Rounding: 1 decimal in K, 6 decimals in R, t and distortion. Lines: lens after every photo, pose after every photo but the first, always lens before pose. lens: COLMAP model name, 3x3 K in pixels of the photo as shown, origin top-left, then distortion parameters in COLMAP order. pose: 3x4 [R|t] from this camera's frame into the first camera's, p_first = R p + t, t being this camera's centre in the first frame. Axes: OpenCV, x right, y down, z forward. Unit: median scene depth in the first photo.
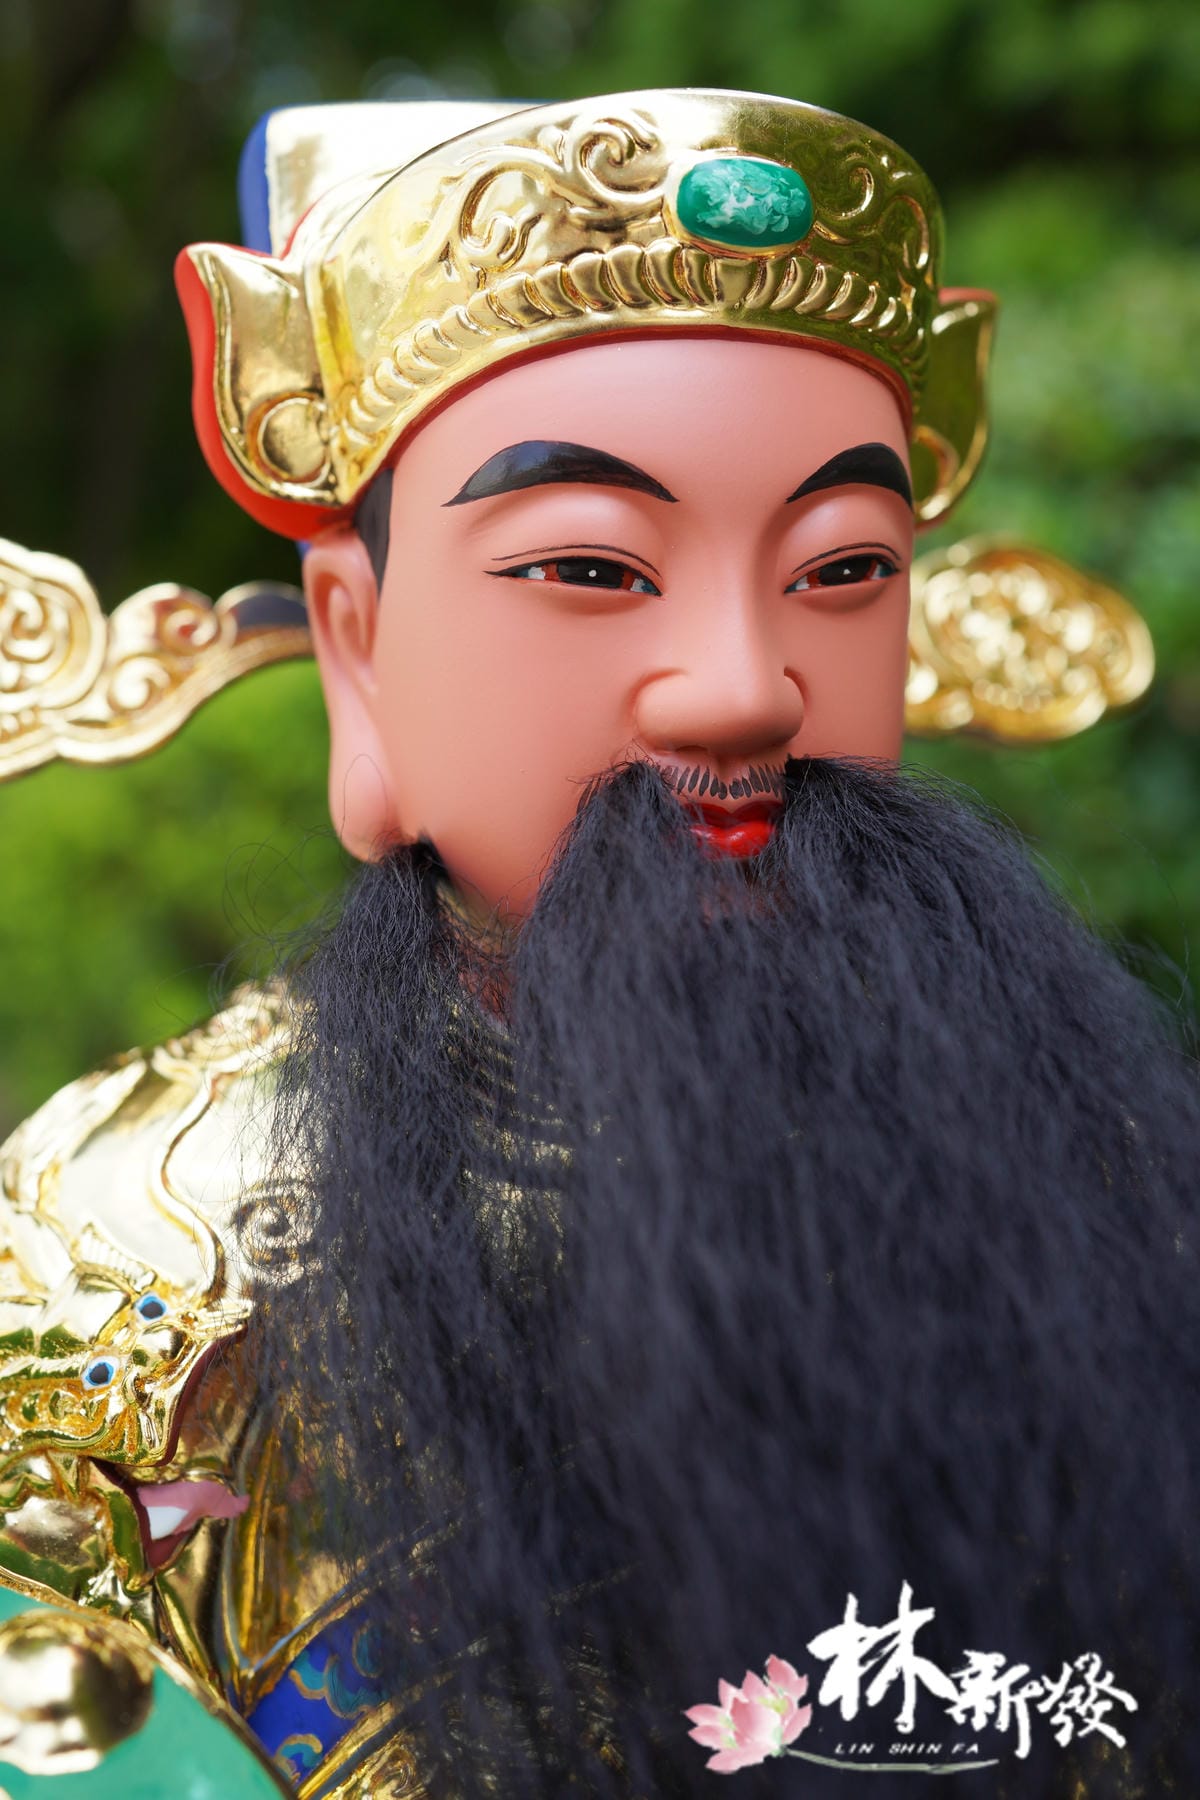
lens RADIAL K [[1964.9, 0, 560.5], [0, 1964.9, 906.5], [0, 0, 1]] dist [-0.014509, 0.000000]
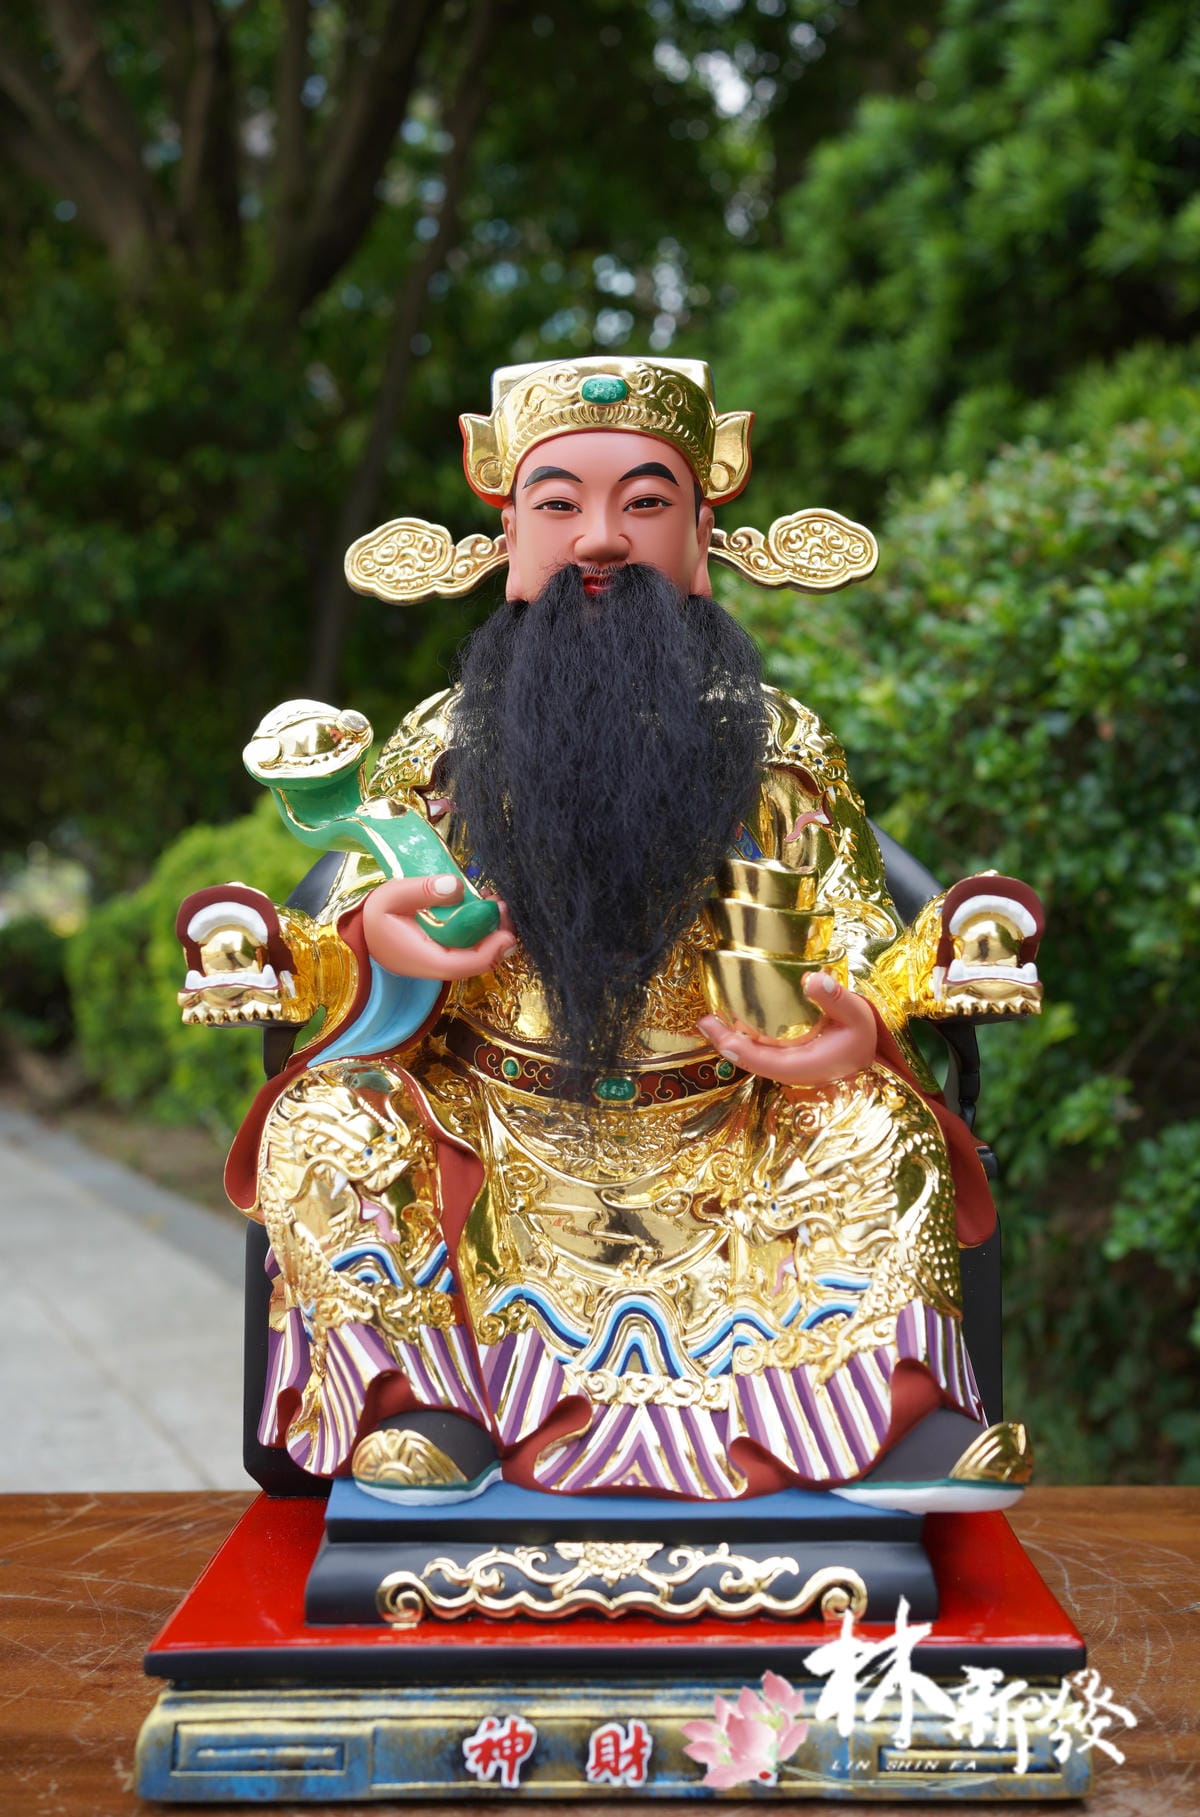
lens RADIAL K [[1861.3, 0, 601.0], [0, 1861.3, 920.8], [0, 0, 1]] dist [-0.011213, 0.000000]
pose [[0.947555, 0.019421, -0.319003, 1.062986], [-0.034490, 0.998537, -0.041657, 0.634212], [0.317727, 0.050474, 0.946838, -1.837476]]
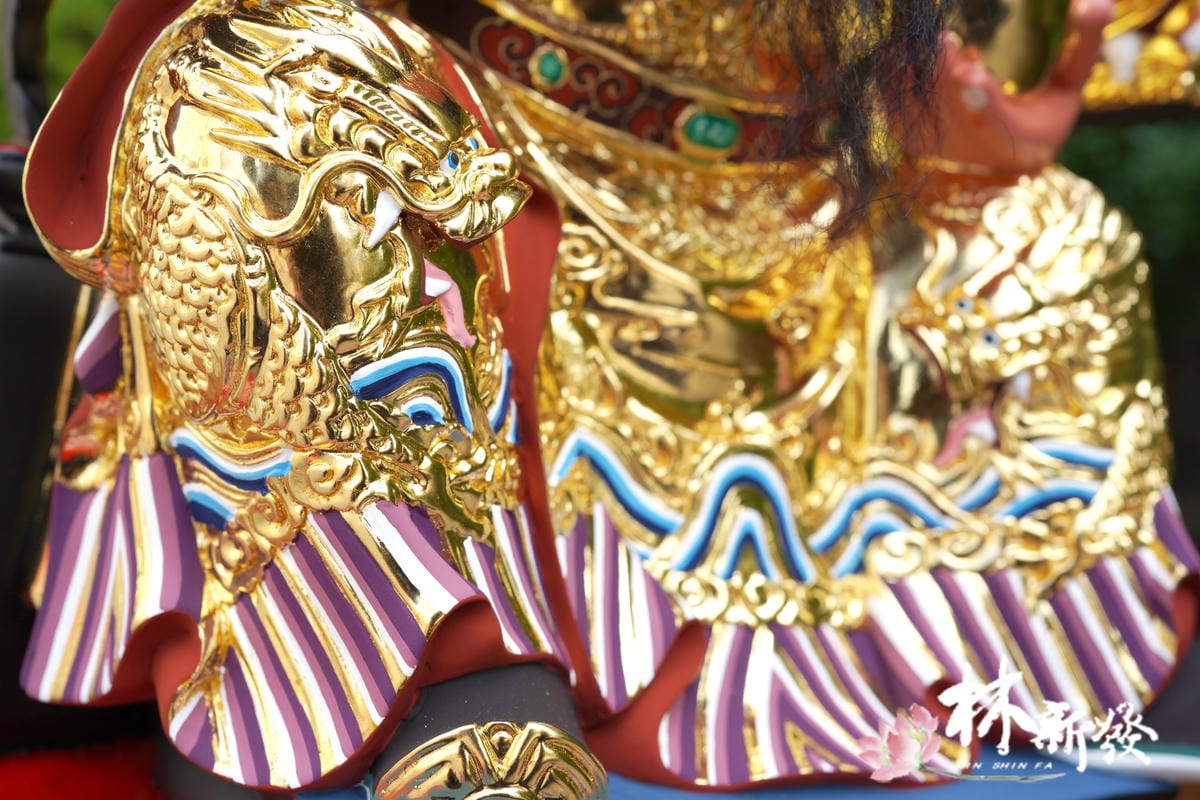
lens RADIAL K [[1229.3, 0, 603.4], [0, 1229.3, 390.5], [0, 0, 1]] dist [-0.011213, 0.000000]
pose [[0.960069, 0.142569, 0.240712, -0.196981], [-0.170032, 0.980617, 0.097364, 0.925846], [-0.222165, -0.134404, 0.965701, -0.241326]]
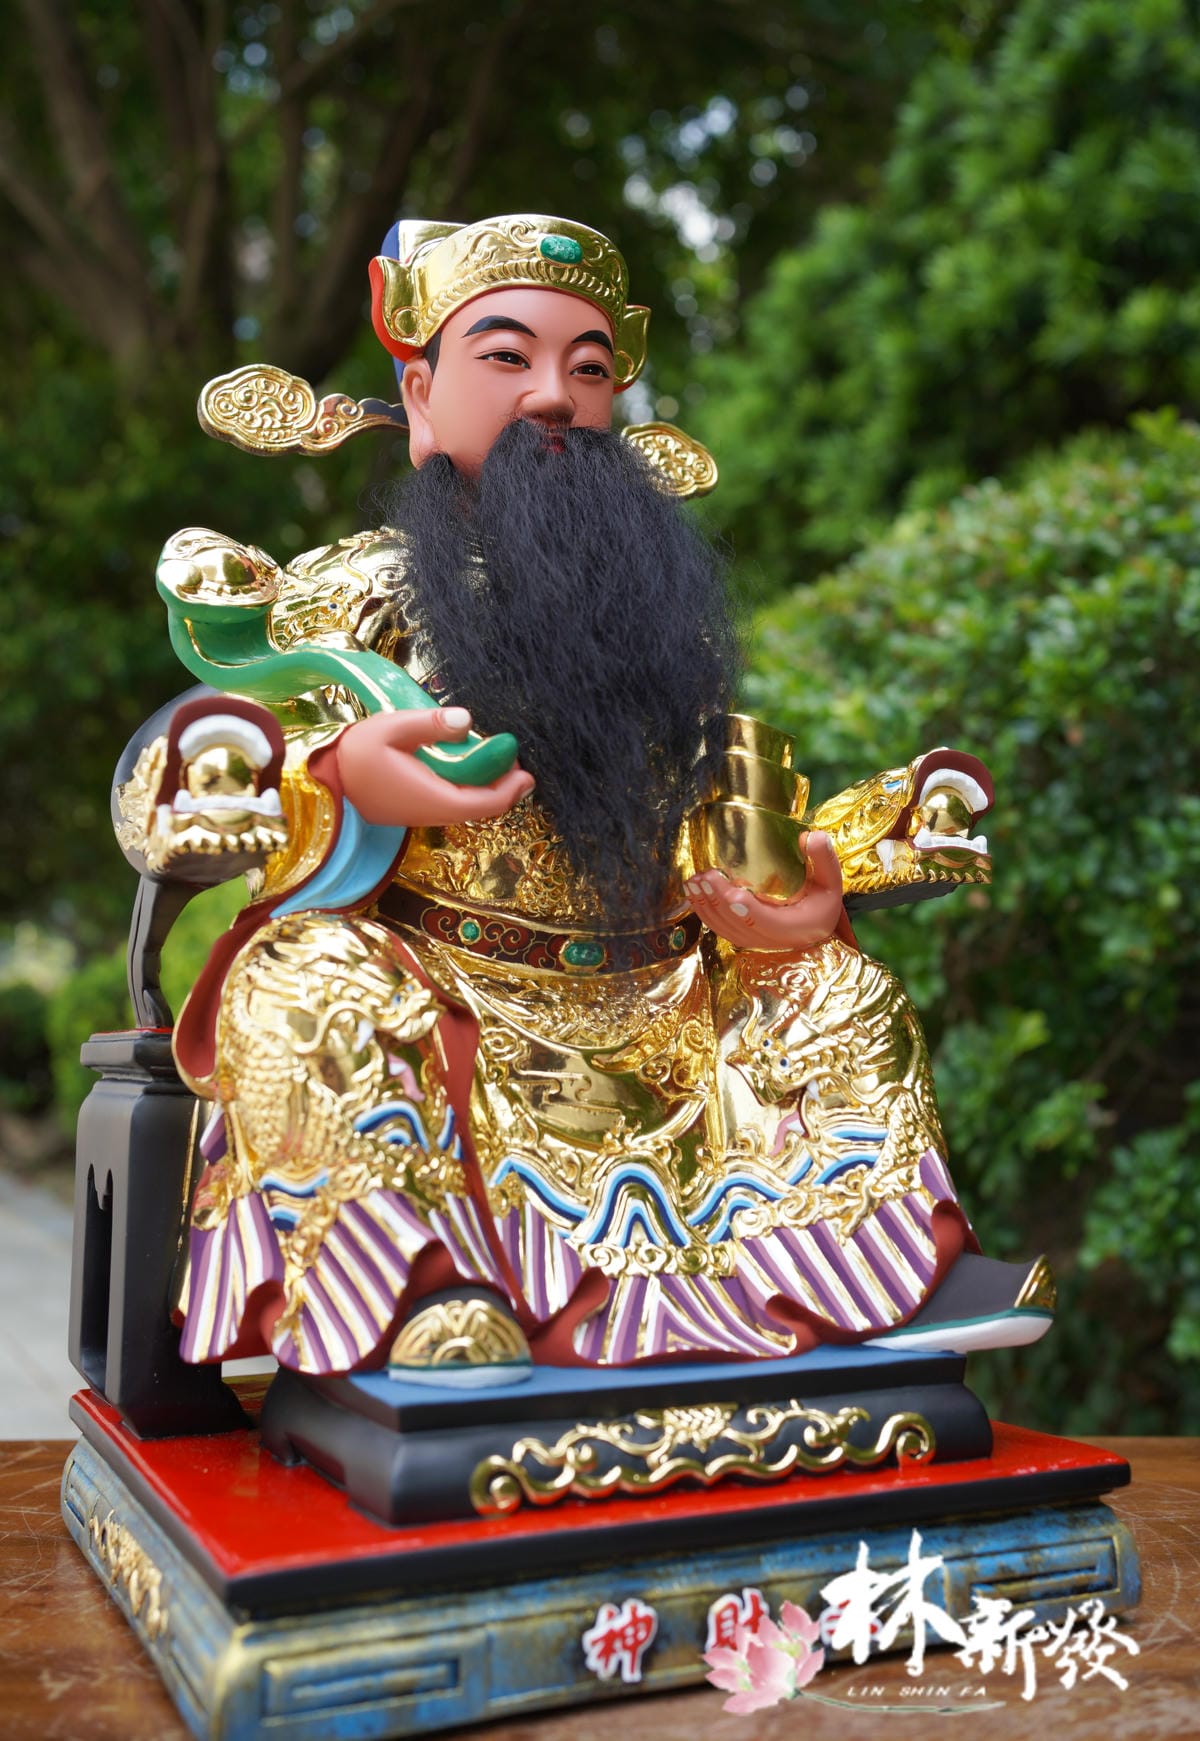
lens RADIAL K [[1800.7, 0, 605.4], [0, 1800.7, 859.3], [0, 0, 1]] dist [-0.007603, 0.000000]
pose [[0.992060, 0.046497, 0.116856, -0.128166], [-0.030222, 0.990059, -0.137370, 1.002943], [-0.122081, 0.132747, 0.983603, -1.724947]]
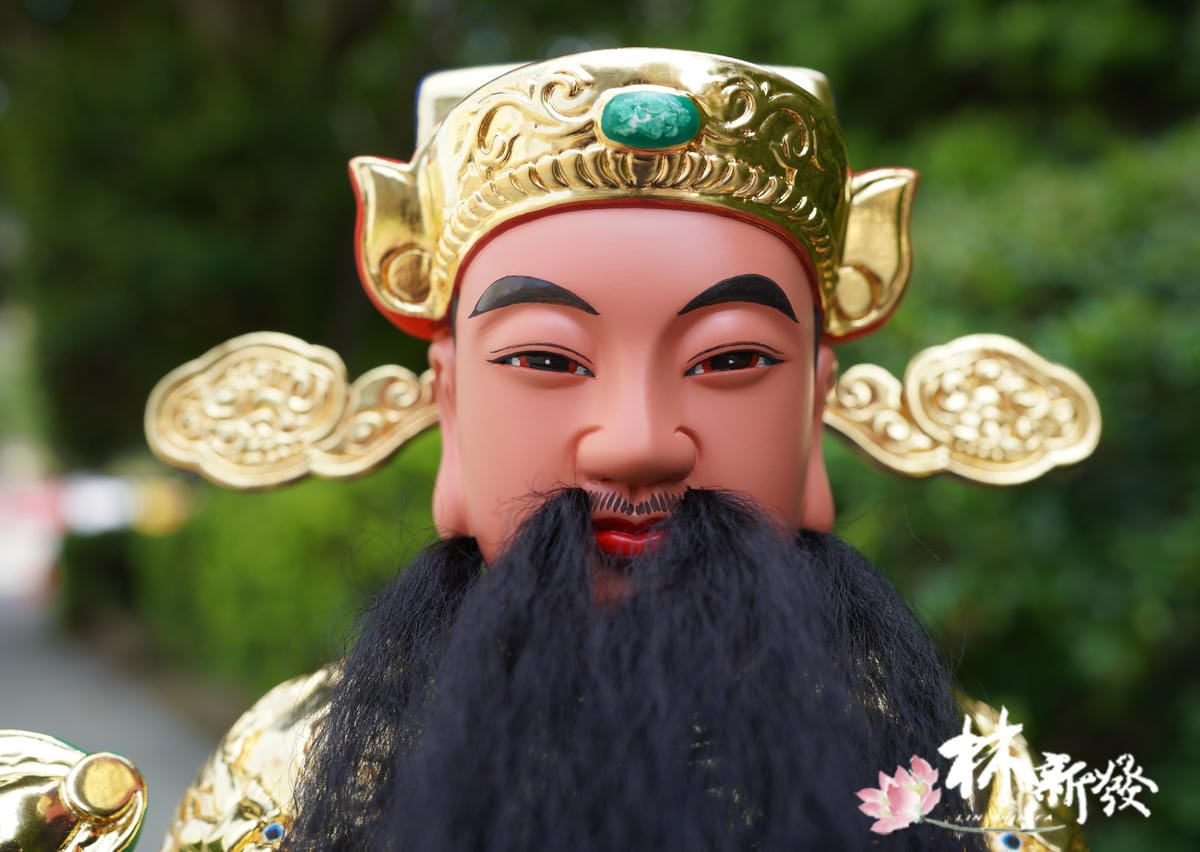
lens RADIAL K [[1351.5, 0, 607.0], [0, 1351.5, 423.8], [0, 0, 1]] dist [-0.018152, 0.000000]
pose [[0.960912, 0.019526, -0.276166, 0.342367], [-0.051840, 0.992557, -0.110196, -0.010508], [0.271959, 0.120205, 0.954772, 0.028888]]
